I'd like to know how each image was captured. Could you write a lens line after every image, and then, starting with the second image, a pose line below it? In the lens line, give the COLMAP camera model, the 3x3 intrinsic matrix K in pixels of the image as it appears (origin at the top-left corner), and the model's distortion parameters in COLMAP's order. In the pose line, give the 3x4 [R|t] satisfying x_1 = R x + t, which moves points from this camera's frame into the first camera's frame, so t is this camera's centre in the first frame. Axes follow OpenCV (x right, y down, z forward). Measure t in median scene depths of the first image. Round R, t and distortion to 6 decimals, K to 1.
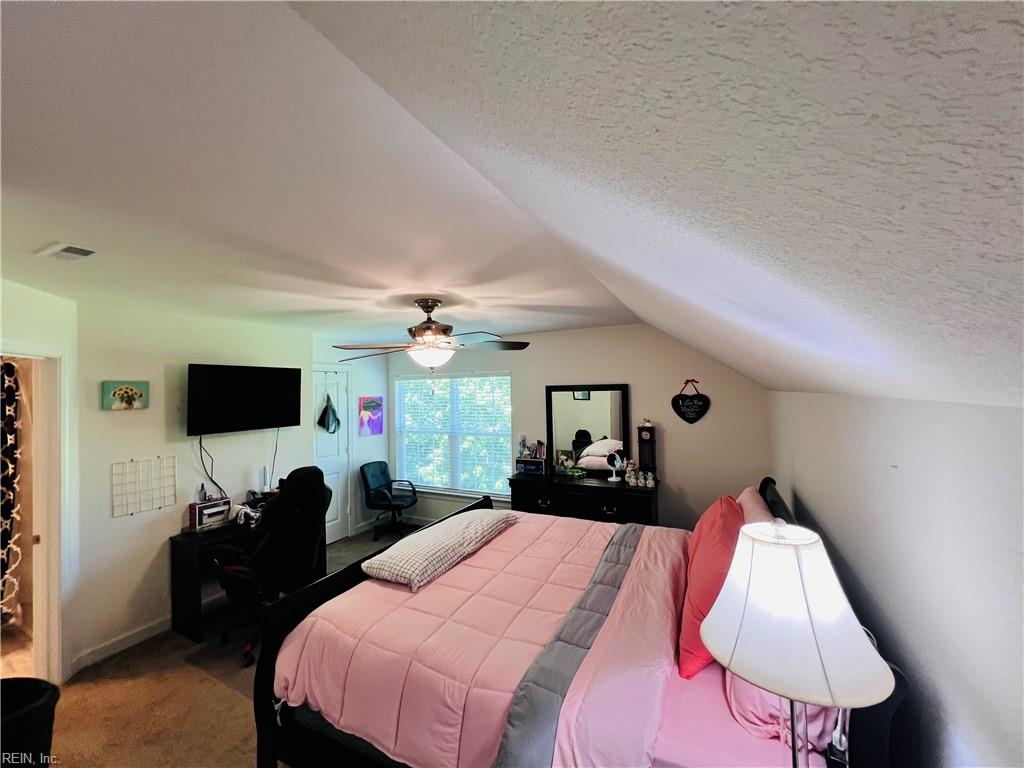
lens RADIAL K [[409.8, 0, 509.5], [0, 409.8, 384.6], [0, 0, 1]] dist [-0.002921, 0.000779]
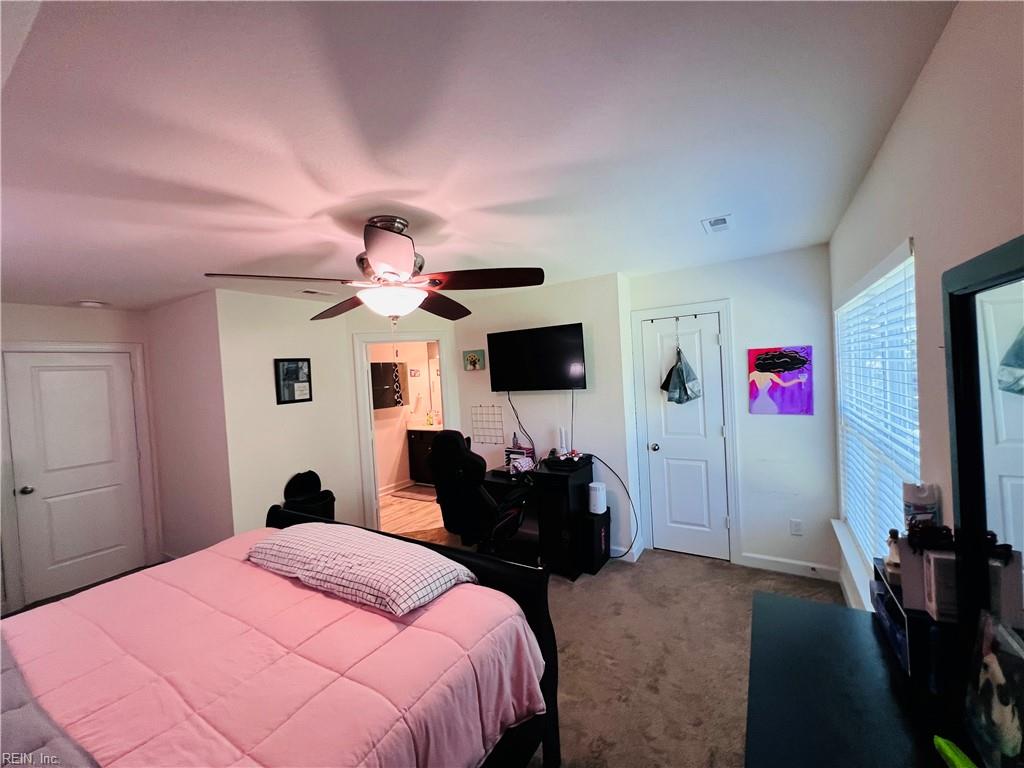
lens RADIAL K [[409.8, 0, 509.1], [0, 409.8, 381.5], [0, 0, 1]] dist [-0.002921, 0.000779]
pose [[-0.090579, 0.043757, -0.994928, 0.362745], [0.069947, 0.996847, 0.037473, 0.041166], [0.993430, -0.066198, -0.093354, 0.932650]]
